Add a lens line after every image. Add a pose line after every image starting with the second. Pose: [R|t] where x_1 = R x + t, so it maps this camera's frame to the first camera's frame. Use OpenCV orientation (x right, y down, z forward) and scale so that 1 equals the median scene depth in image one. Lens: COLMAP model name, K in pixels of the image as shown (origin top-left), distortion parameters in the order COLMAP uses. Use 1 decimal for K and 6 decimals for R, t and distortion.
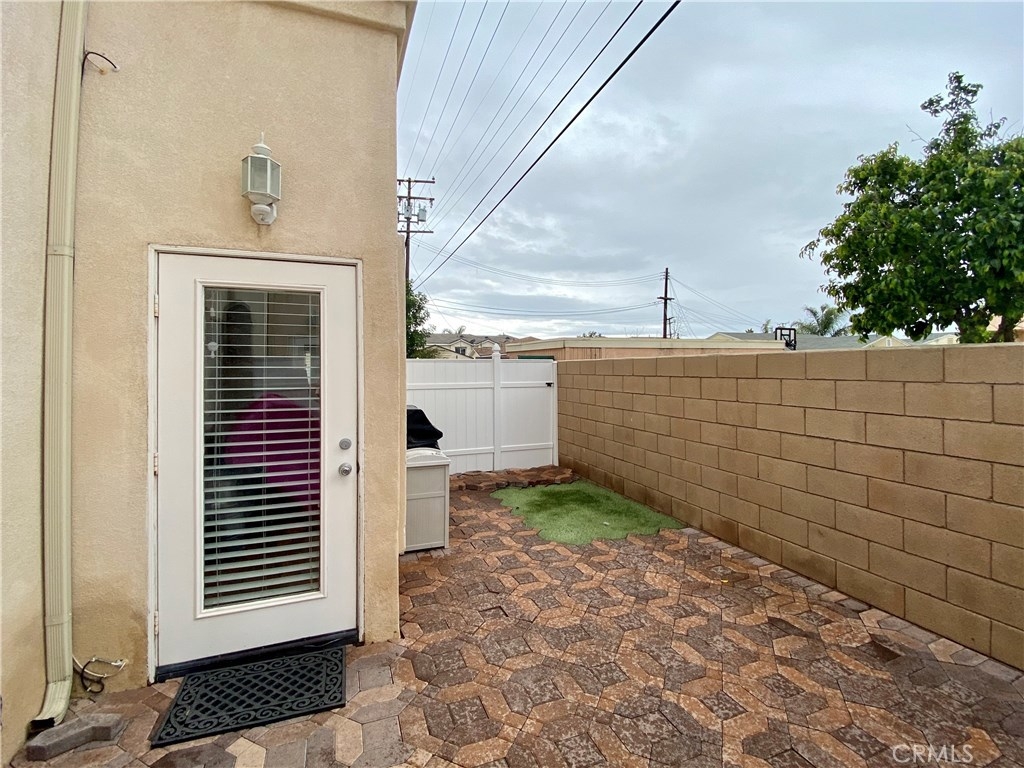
lens RADIAL K [[463.8, 0, 512.0], [0, 463.8, 384.0], [0, 0, 1]] dist [0.028304, -0.022807]
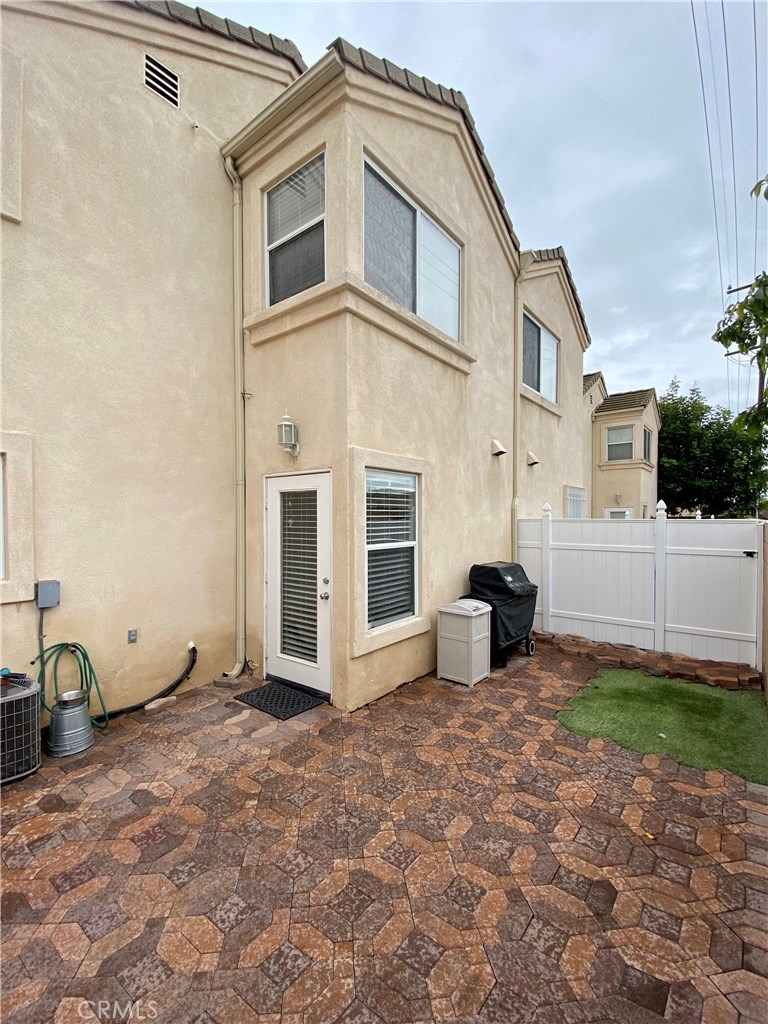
lens RADIAL K [[447.1, 0, 363.4], [0, 447.1, 537.7], [0, 0, 1]] dist [0.027141, -0.025566]
pose [[0.495856, 0.040662, -0.867452, 0.972374], [-0.032193, 0.999077, 0.028429, -0.064340], [0.867808, 0.013829, 0.496708, 0.293250]]
